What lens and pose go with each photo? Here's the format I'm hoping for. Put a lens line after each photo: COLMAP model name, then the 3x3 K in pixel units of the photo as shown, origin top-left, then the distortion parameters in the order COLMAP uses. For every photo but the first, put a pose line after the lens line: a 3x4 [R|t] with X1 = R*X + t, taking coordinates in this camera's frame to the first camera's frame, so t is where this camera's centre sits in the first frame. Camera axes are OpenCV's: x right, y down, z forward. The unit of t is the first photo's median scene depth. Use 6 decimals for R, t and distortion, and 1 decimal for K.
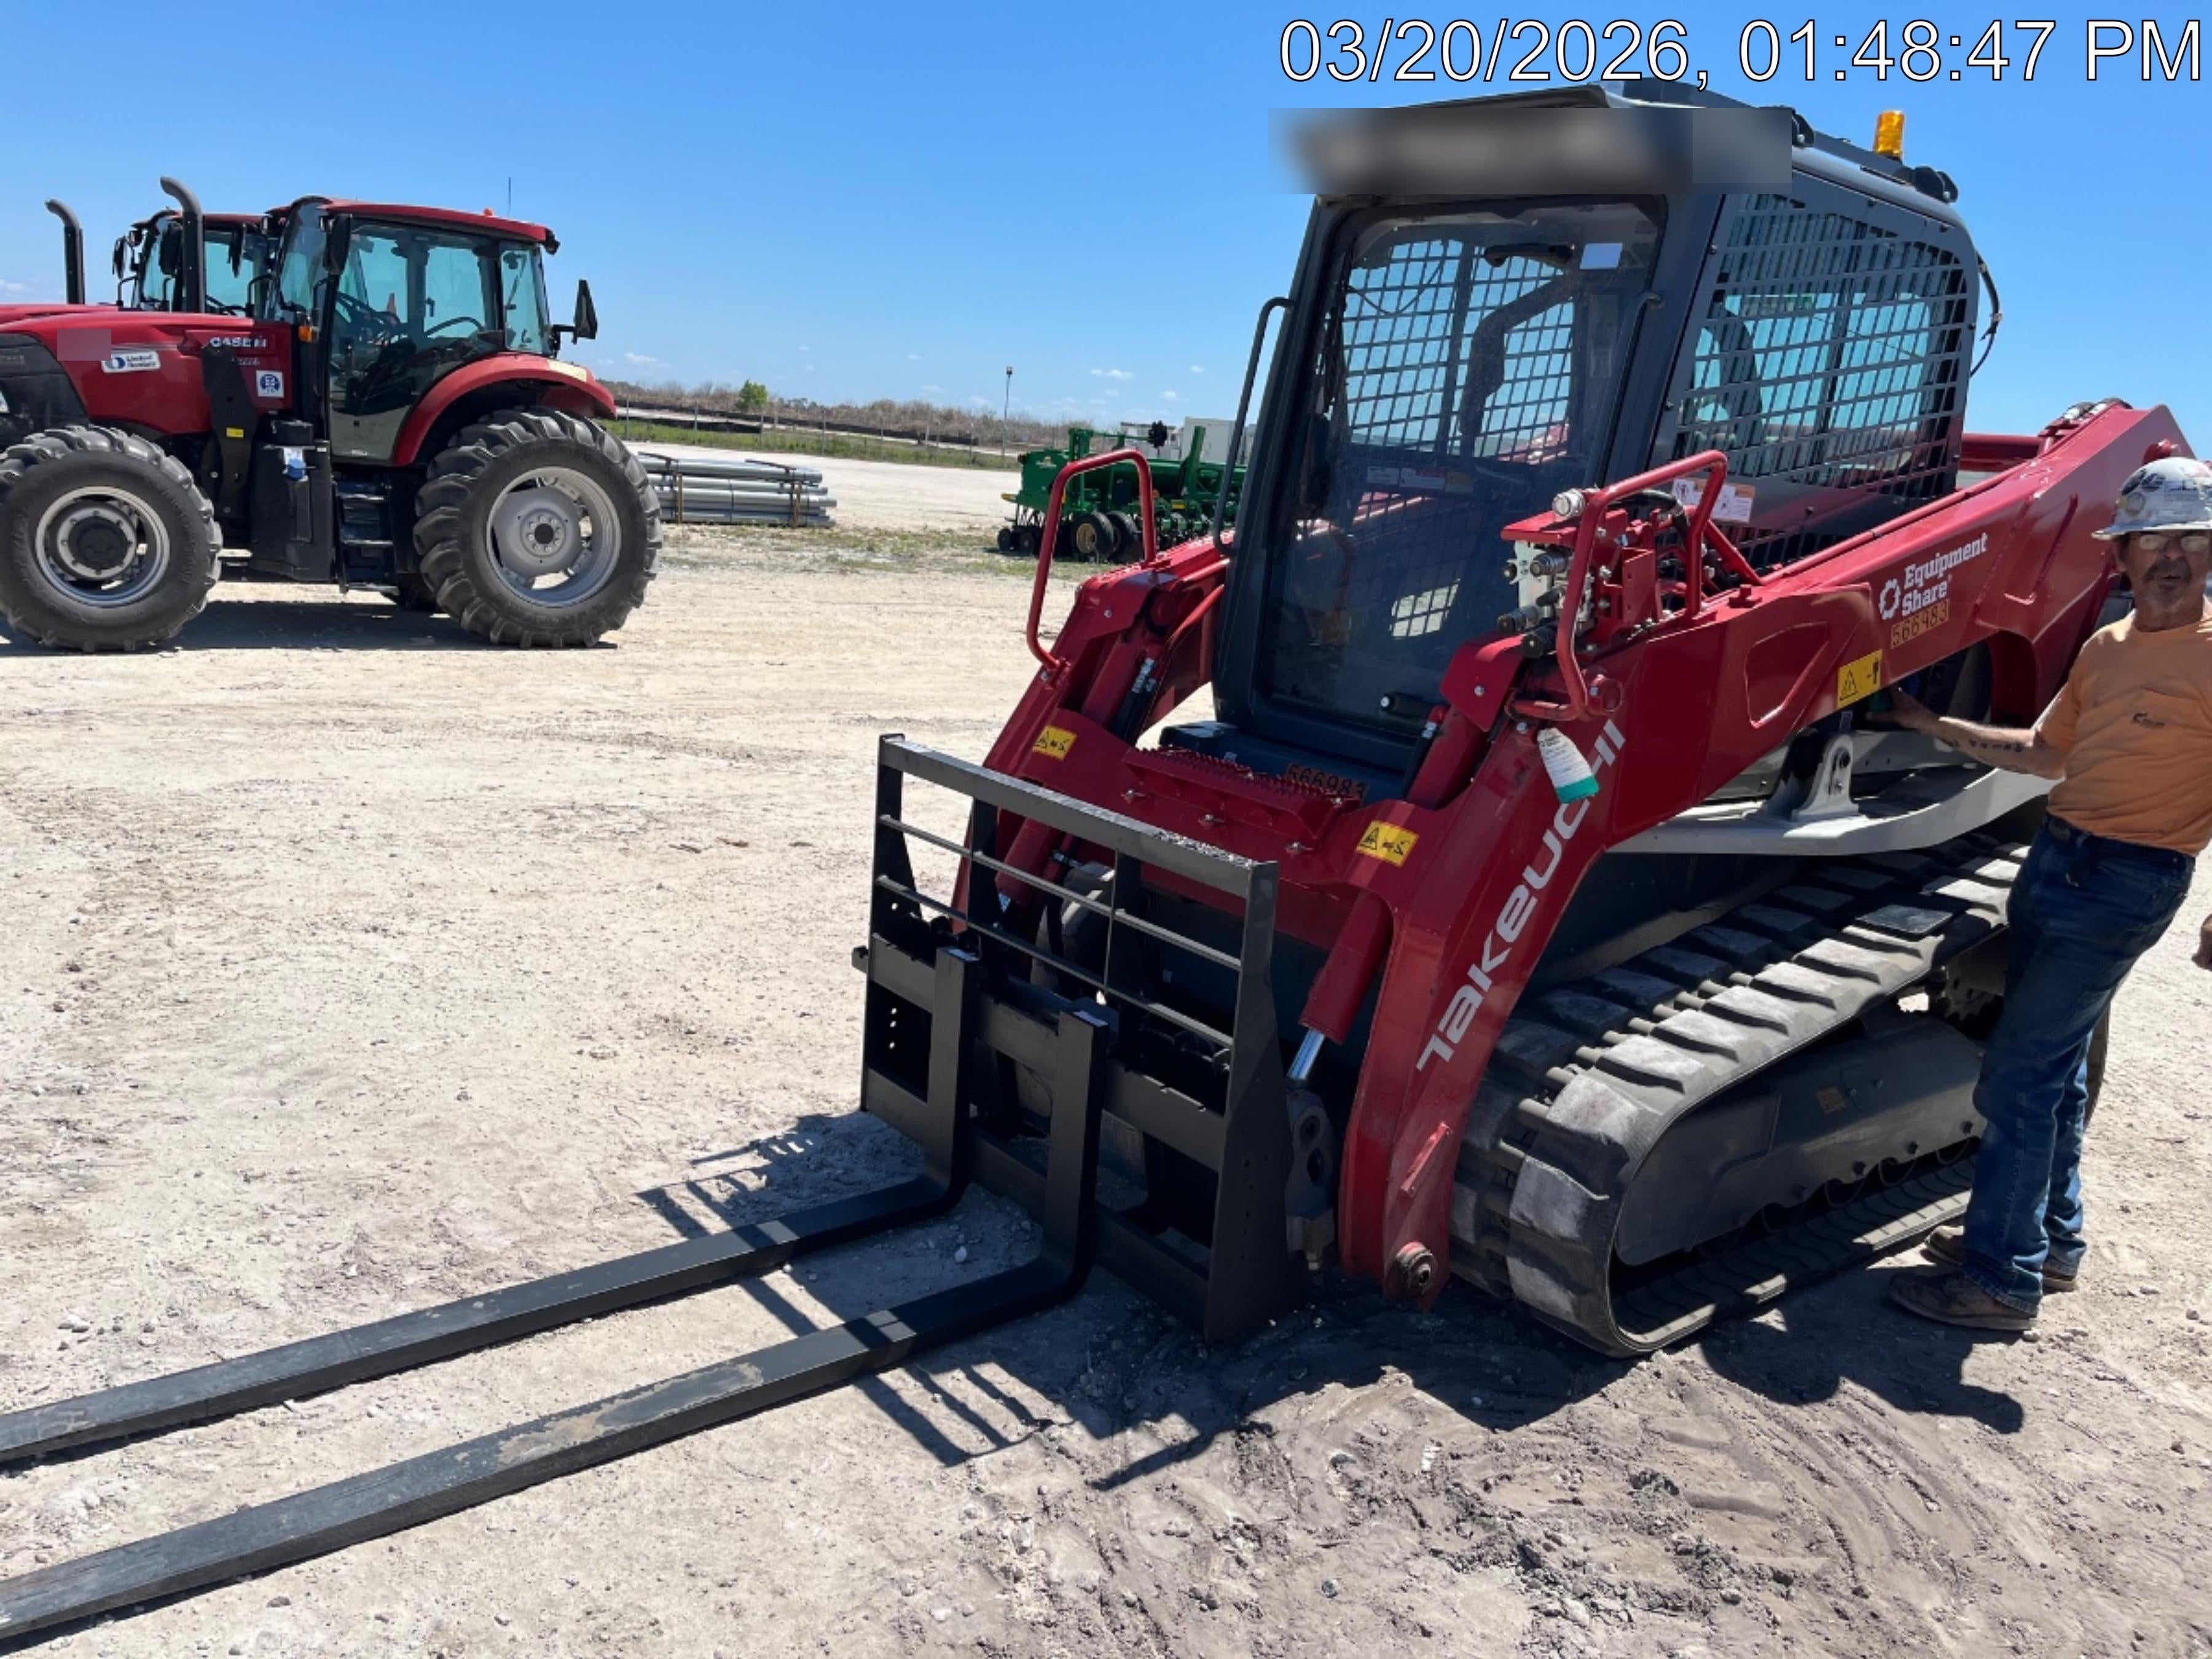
lens RADIAL K [[1797.1, 0, 1043.0], [0, 1797.1, 823.8], [0, 0, 1]] dist [-0.006650, 0.003606]
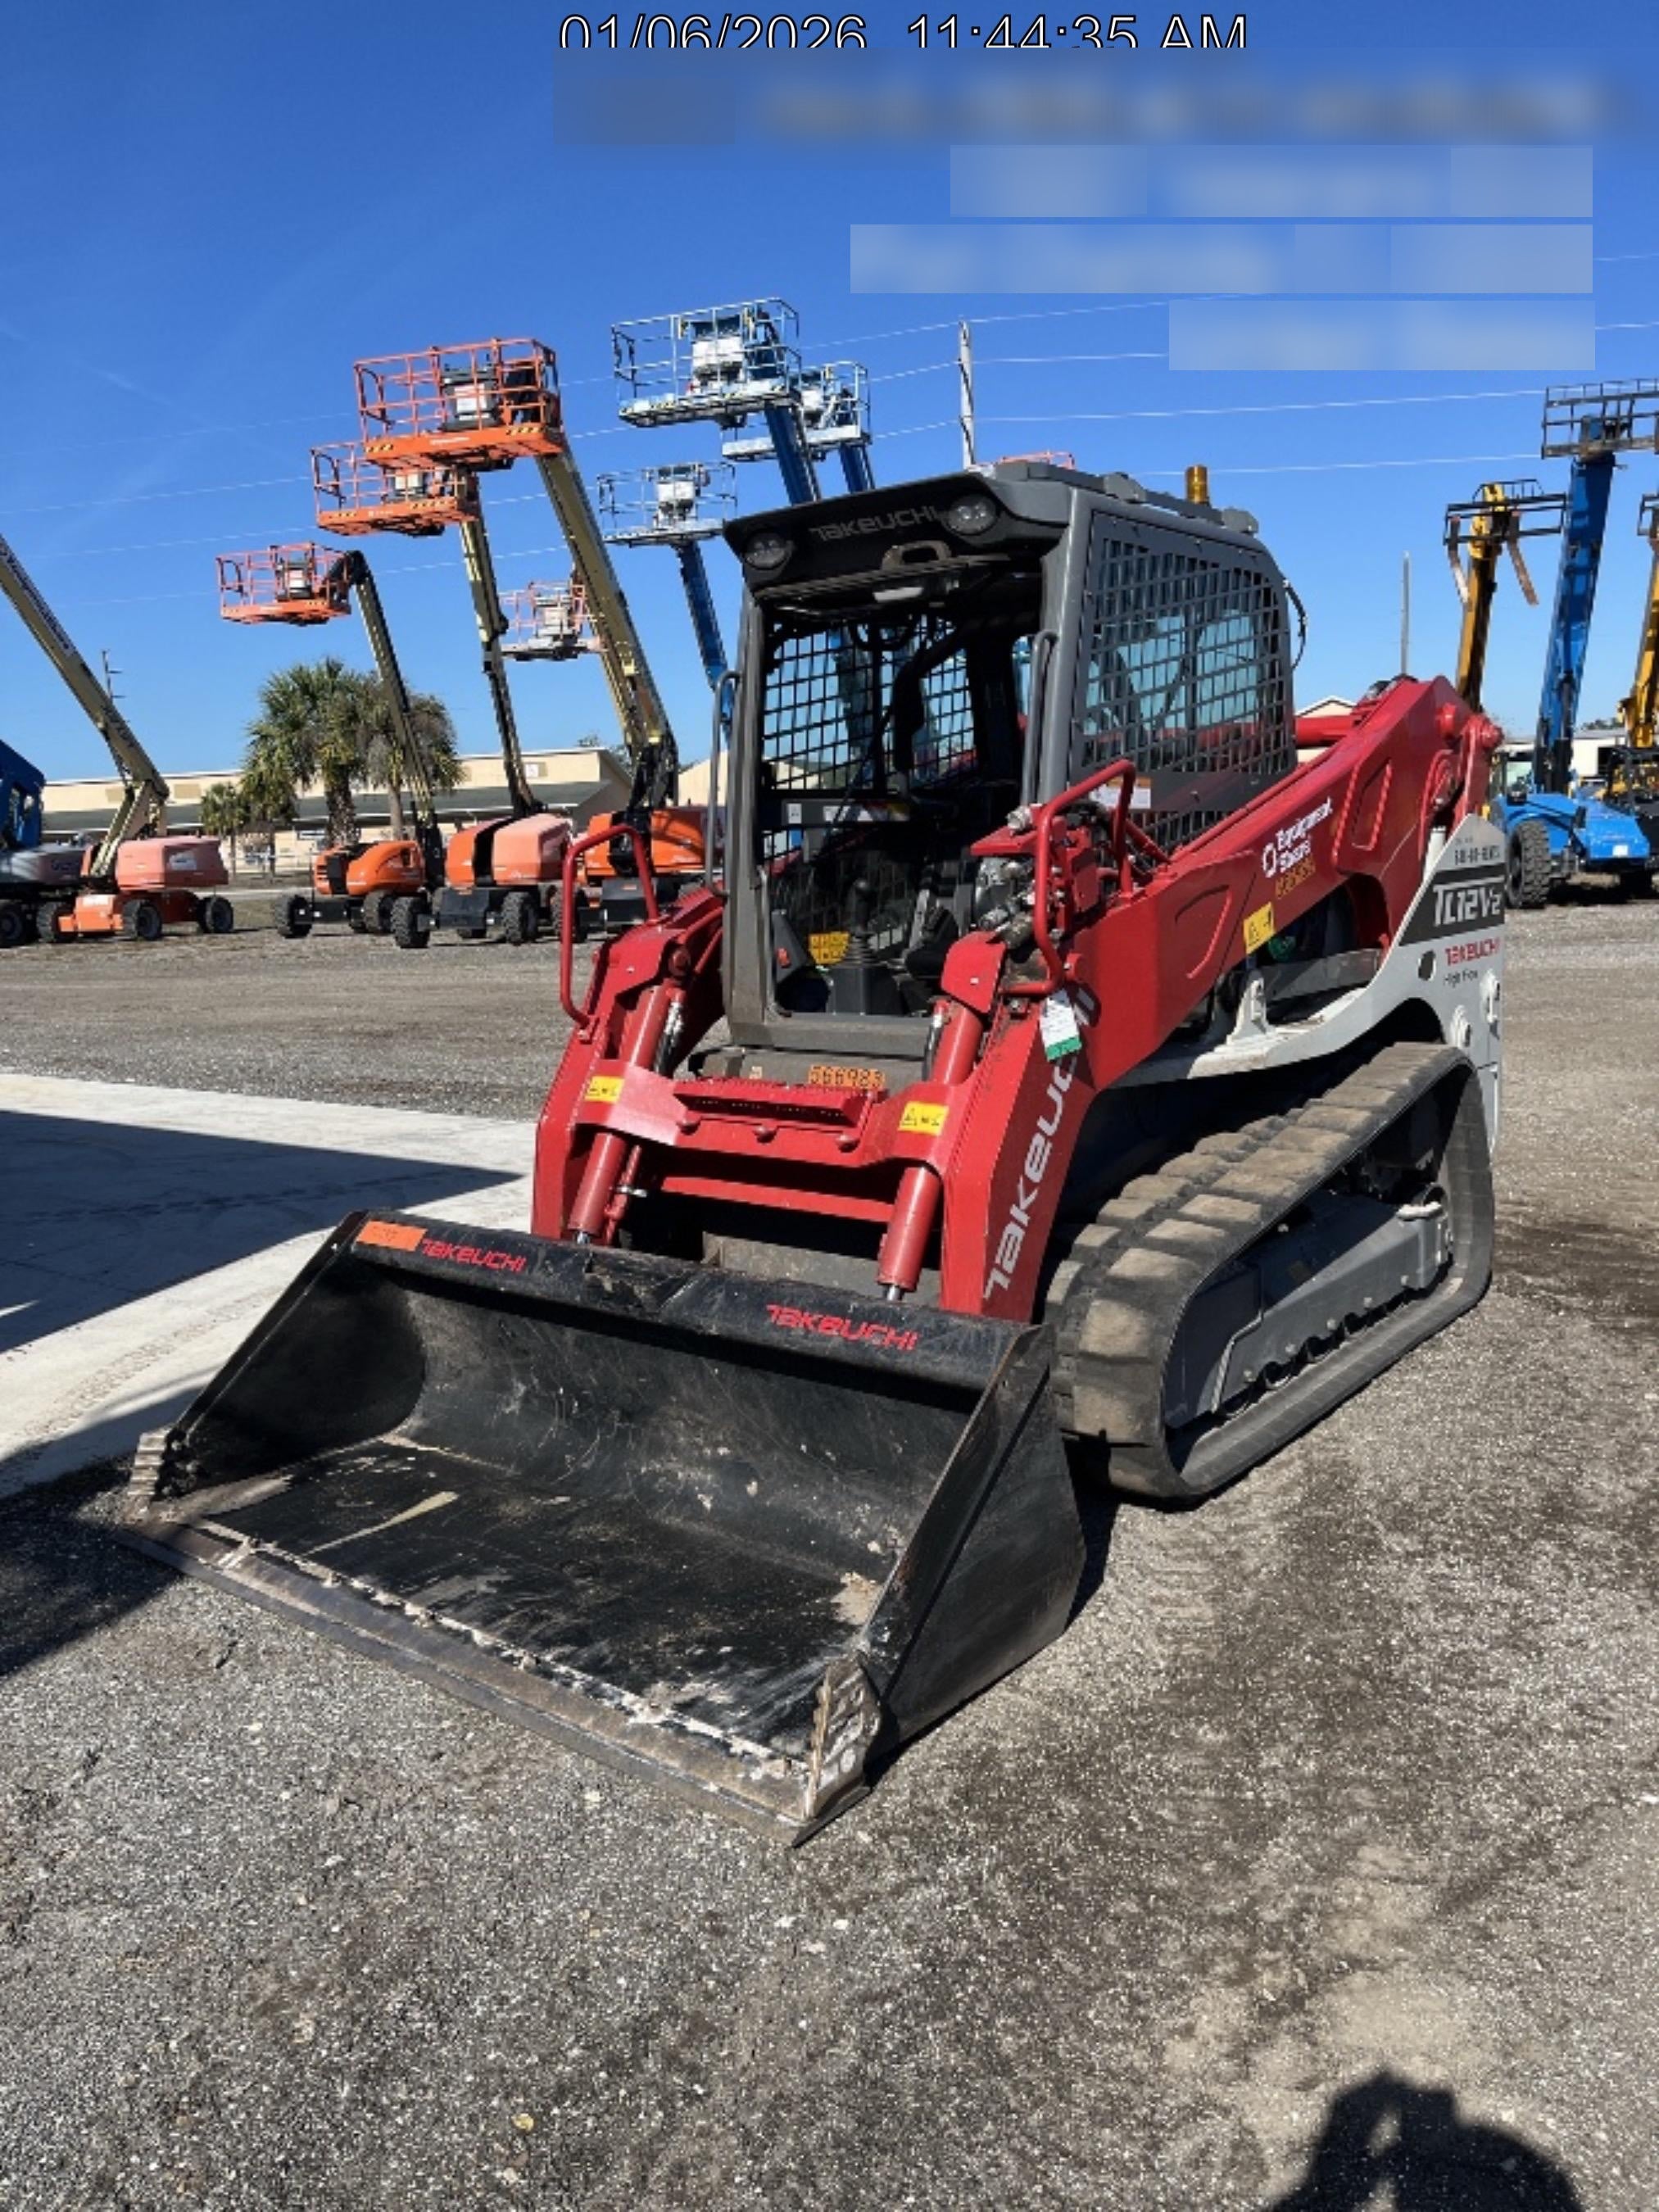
lens RADIAL K [[1797.1, 0, 795.7], [0, 1797.1, 1117.3], [0, 0, 1]] dist [-0.006650, 0.003606]
pose [[0.968538, -0.162357, 0.188614, -0.091135], [0.168947, 0.985436, -0.019296, 0.014987], [-0.182734, 0.050555, 0.981862, -0.121649]]
